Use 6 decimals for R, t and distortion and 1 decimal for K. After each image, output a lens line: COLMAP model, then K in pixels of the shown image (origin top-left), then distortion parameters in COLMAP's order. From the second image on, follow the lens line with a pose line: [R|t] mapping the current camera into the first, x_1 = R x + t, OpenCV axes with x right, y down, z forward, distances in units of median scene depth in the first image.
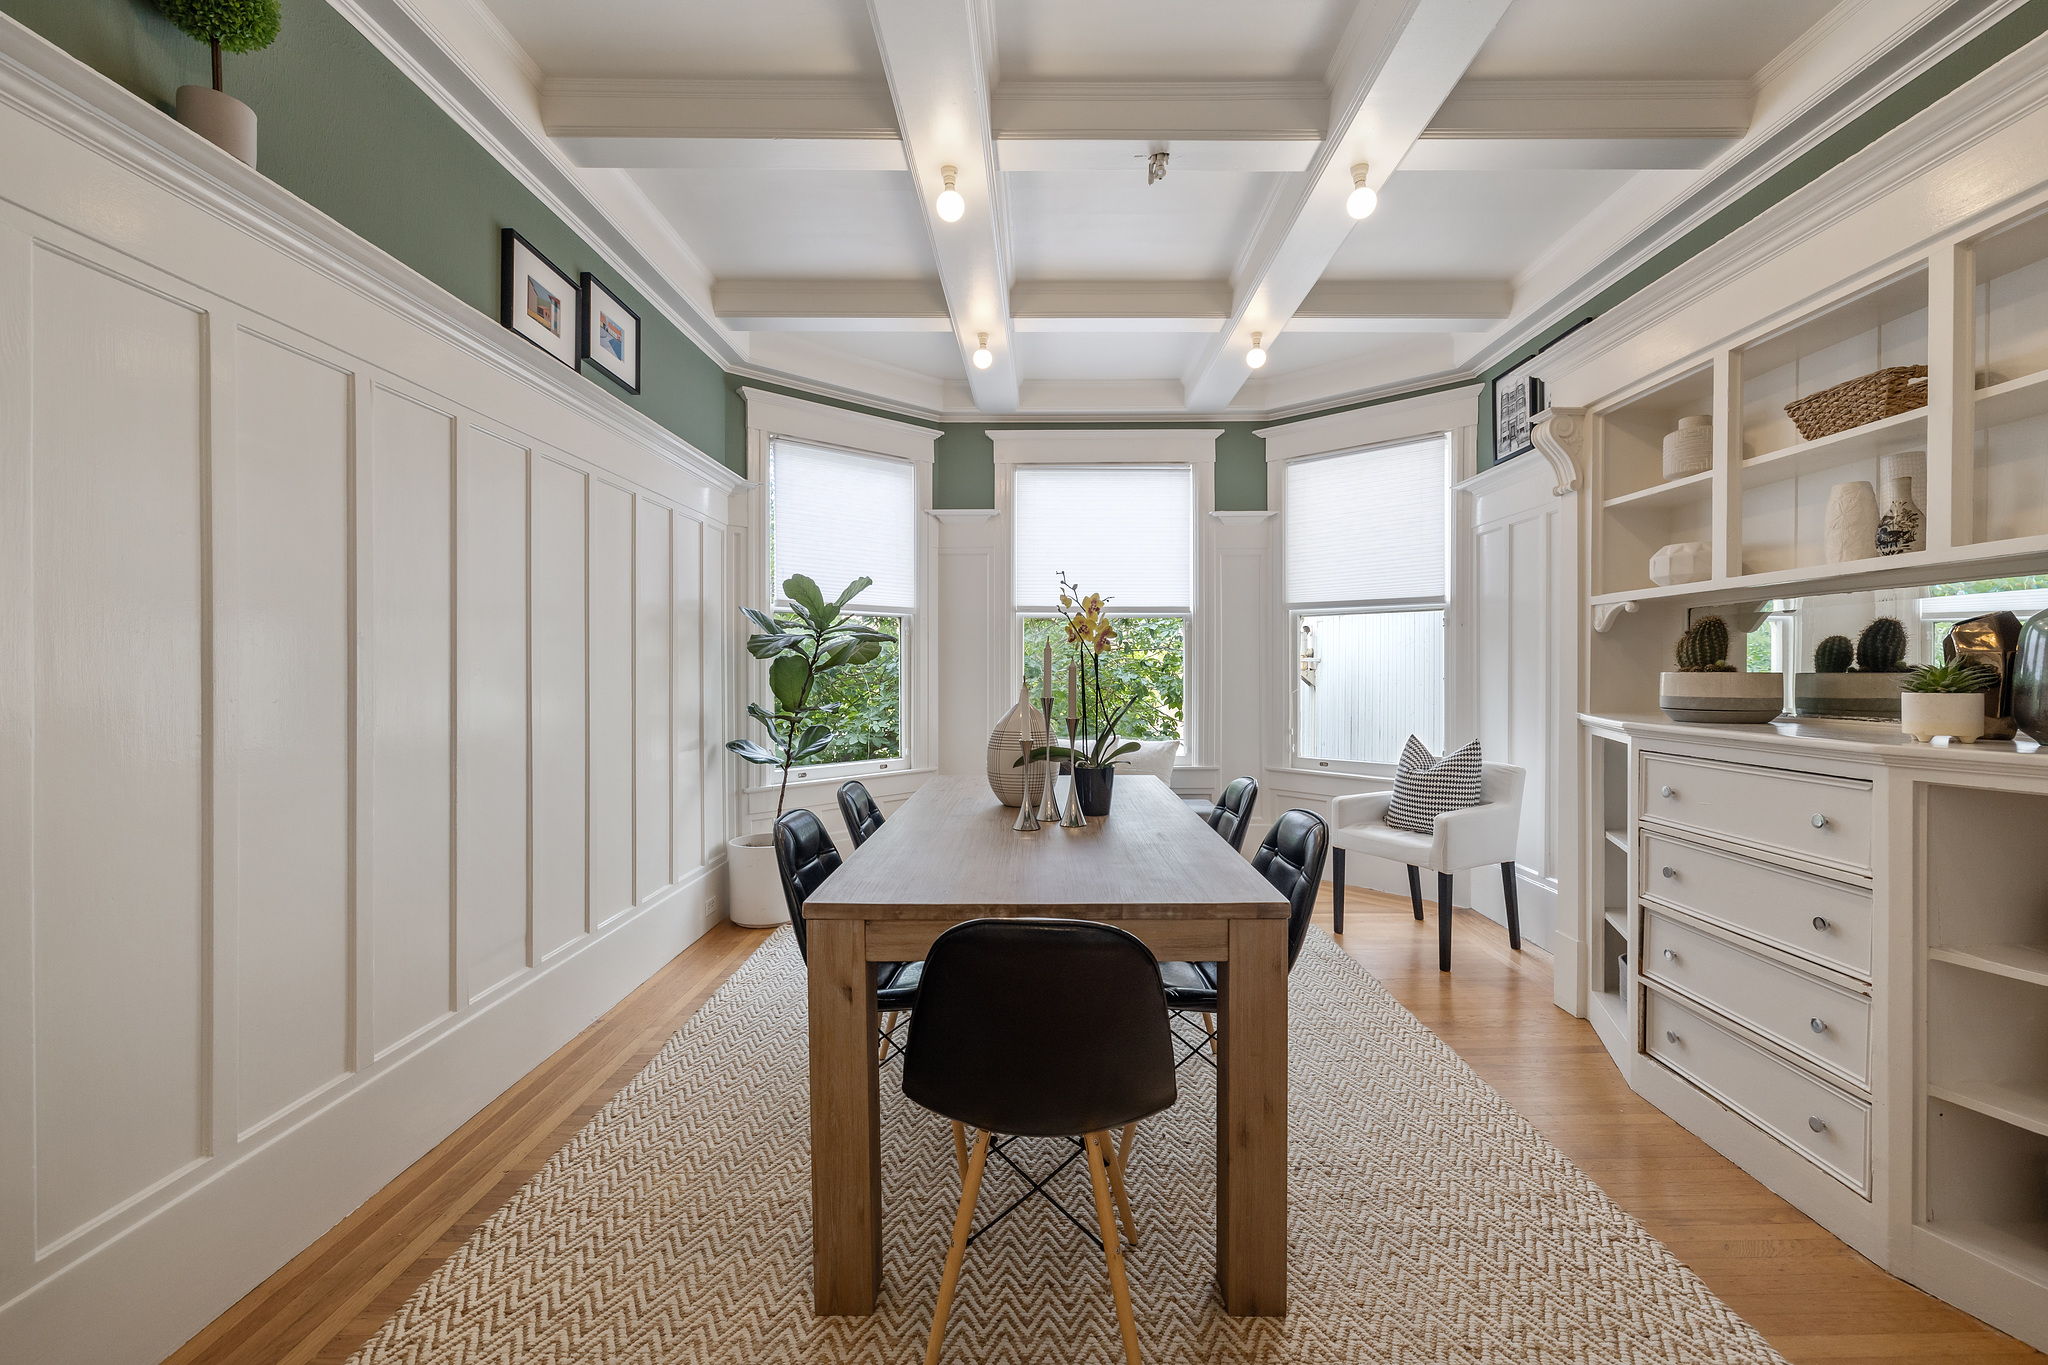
lens RADIAL K [[854.1, 0, 1030.6], [0, 854.1, 674.6], [0, 0, 1]] dist [-0.001357, 0.000758]
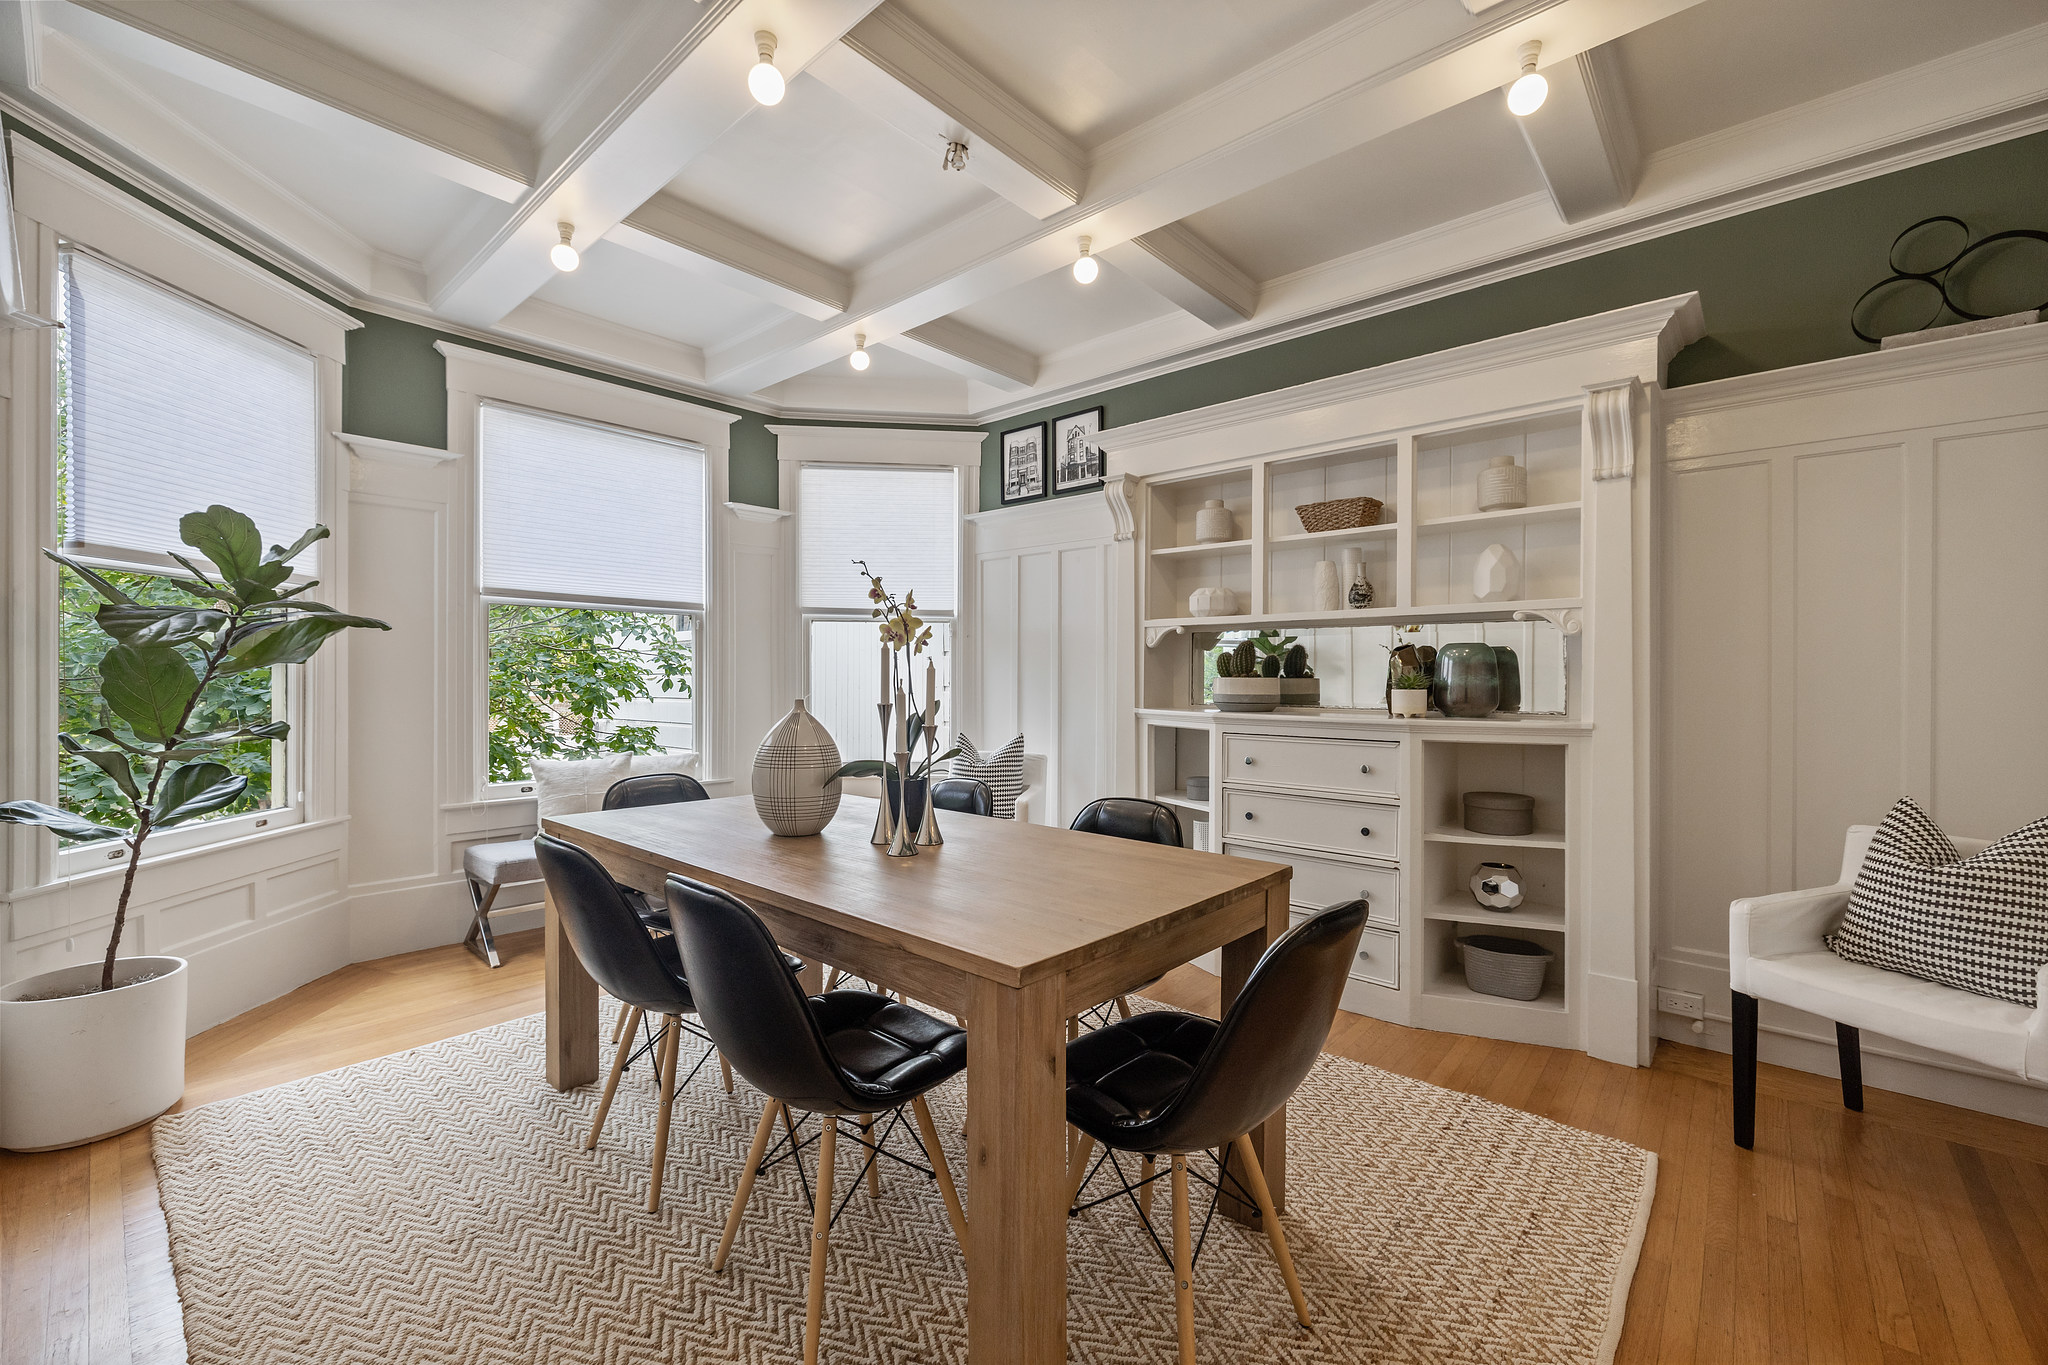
lens RADIAL K [[854.1, 0, 1023.8], [0, 854.1, 681.2], [0, 0, 1]] dist [-0.001357, 0.000758]
pose [[0.658266, -0.000286, 0.752785, -0.374815], [-0.000435, 1.000000, 0.000761, 0.001753], [-0.752785, -0.000828, 0.658266, 0.212735]]
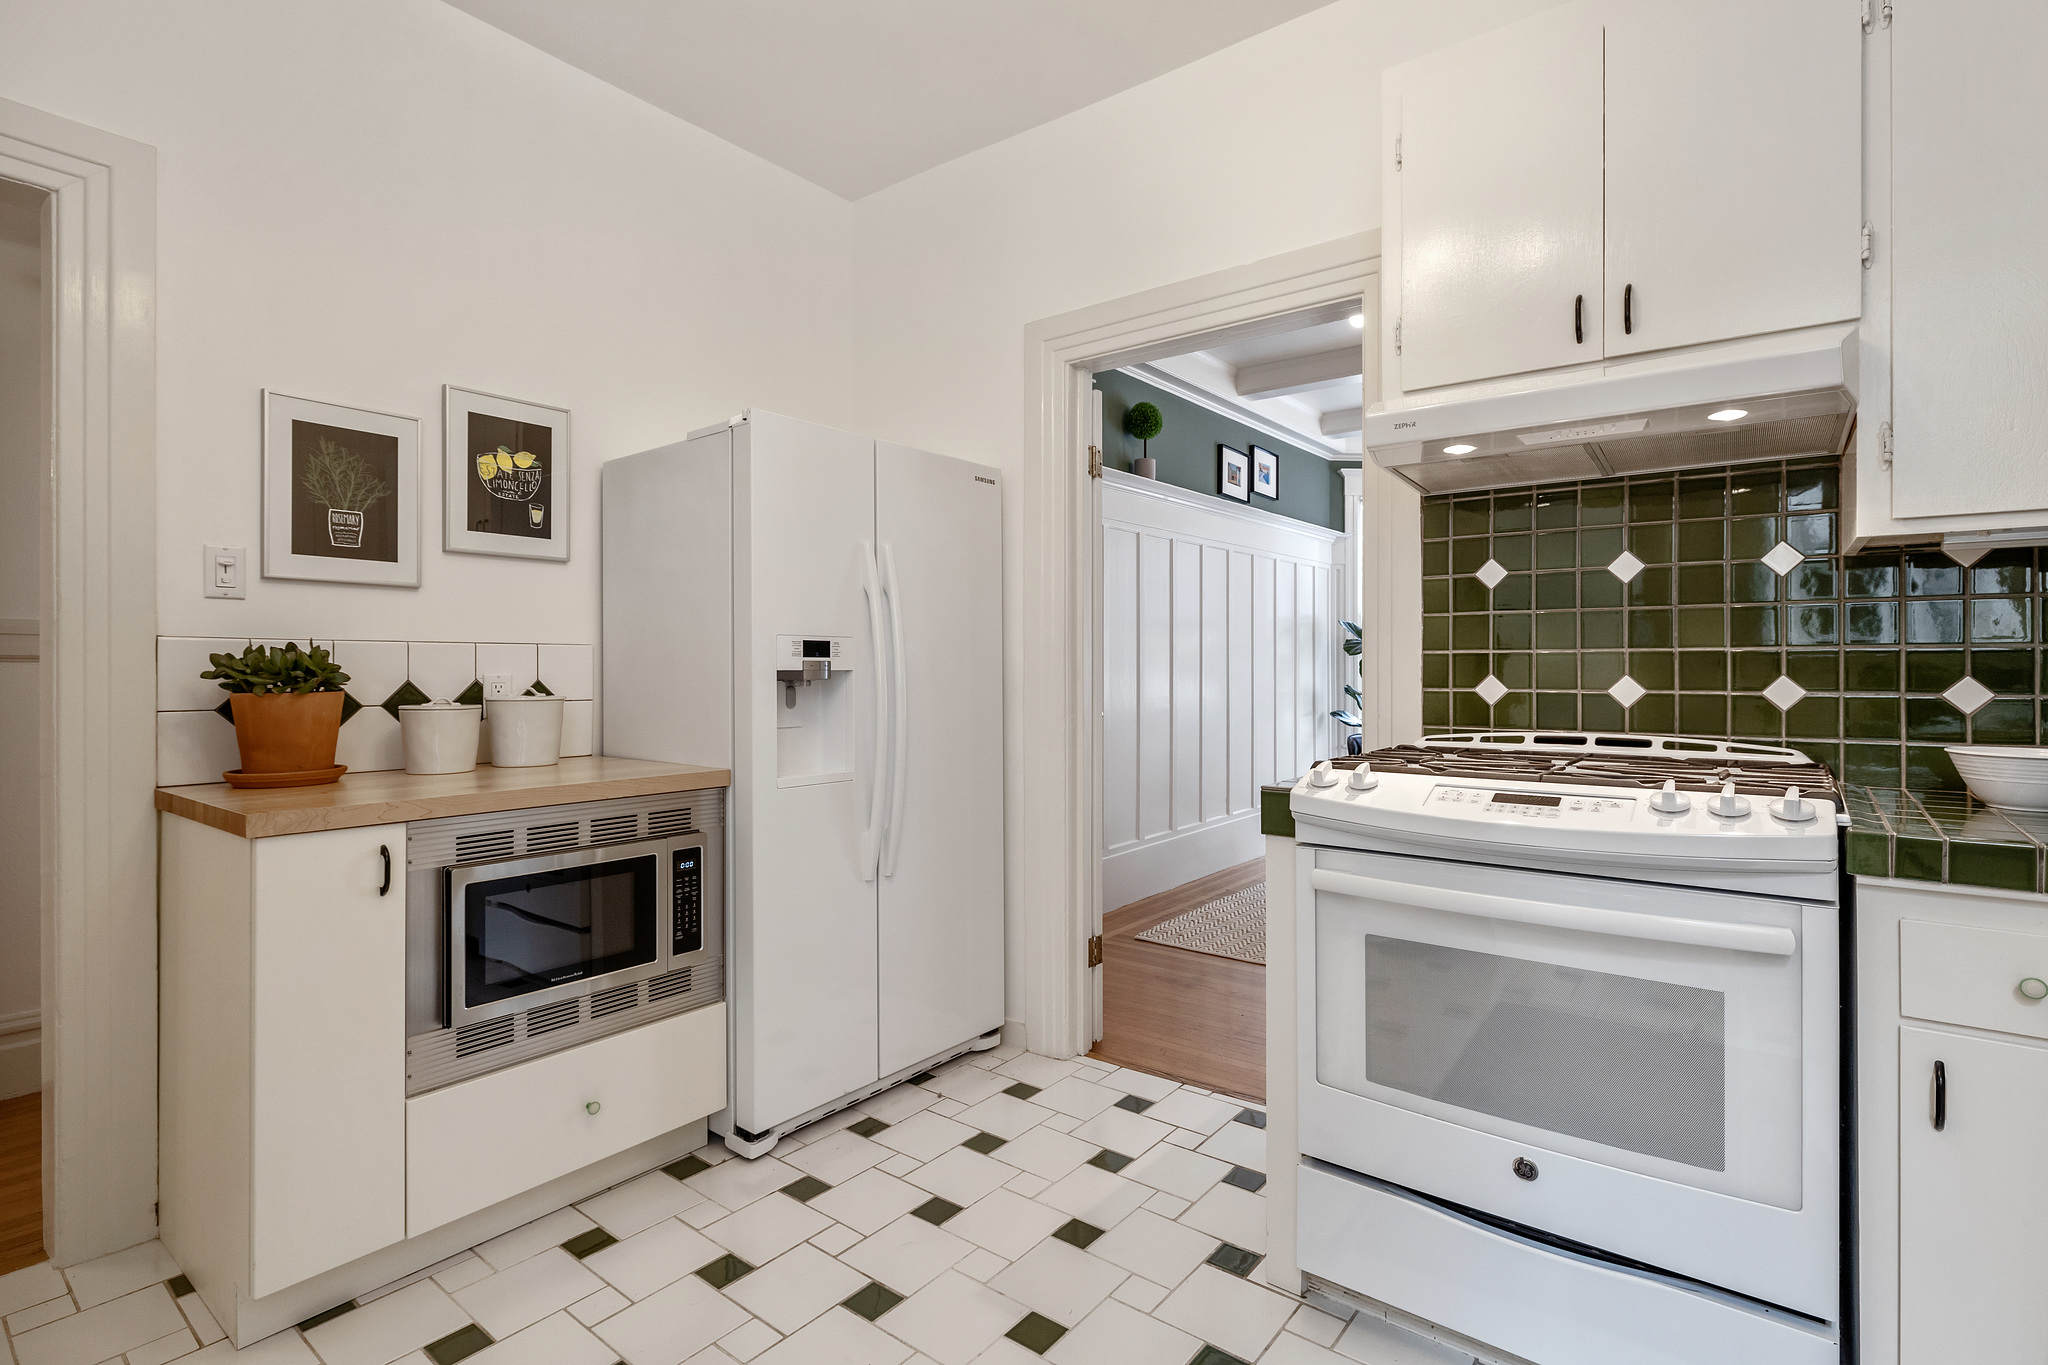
lens RADIAL K [[991.0, 0, 1026.1], [0, 991.0, 667.2], [0, 0, 1]] dist [0.000006, 0.000044]
pose [[0.795062, -0.001782, -0.606526, 0.292406], [-0.000491, 0.999993, -0.003582, 0.009282], [0.606528, 0.003146, 0.795056, -0.753404]]
